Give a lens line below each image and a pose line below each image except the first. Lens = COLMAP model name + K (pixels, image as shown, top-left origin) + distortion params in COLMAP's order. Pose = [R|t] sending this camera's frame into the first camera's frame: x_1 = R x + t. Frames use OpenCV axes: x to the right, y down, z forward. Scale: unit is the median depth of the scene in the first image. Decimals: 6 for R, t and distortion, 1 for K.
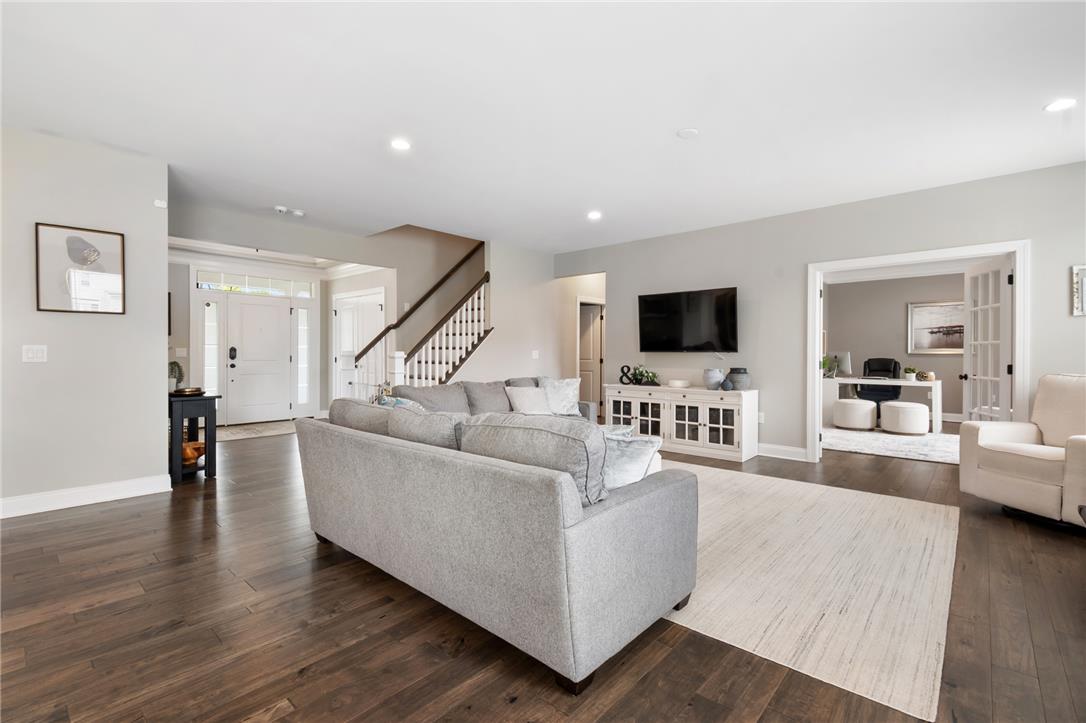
lens RADIAL K [[490.7, 0, 552.9], [0, 490.7, 353.3], [0, 0, 1]] dist [0.001088, 0.000044]
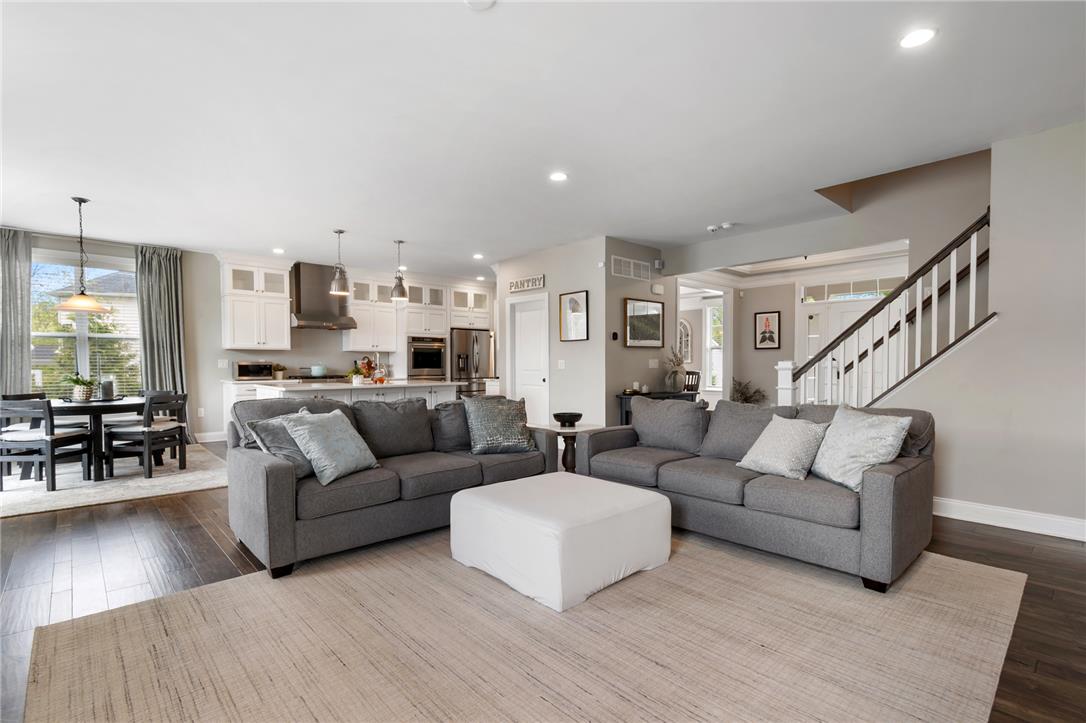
lens RADIAL K [[490.2, 0, 546.0], [0, 490.2, 365.0], [0, 0, 1]] dist [0.003415, 0.000322]
pose [[-0.114491, 0.006127, -0.993405, 0.400792], [-0.004417, 0.999968, 0.006677, -0.004037], [0.993414, 0.005153, -0.114461, 0.577706]]
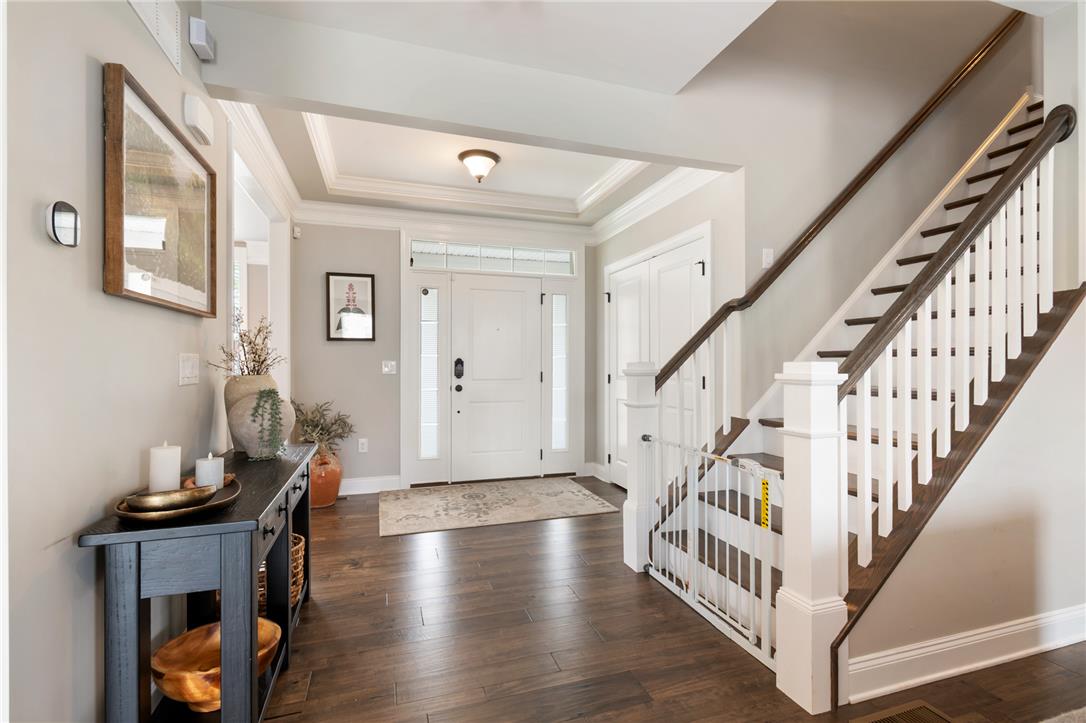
lens RADIAL K [[490.2, 0, 546.0], [0, 490.2, 365.0], [0, 0, 1]] dist [0.003415, 0.000322]
pose [[0.862332, -0.005418, -0.506314, -0.250169], [0.003498, 0.999983, -0.004744, -0.000745], [0.506331, 0.002320, 0.862336, 0.541678]]
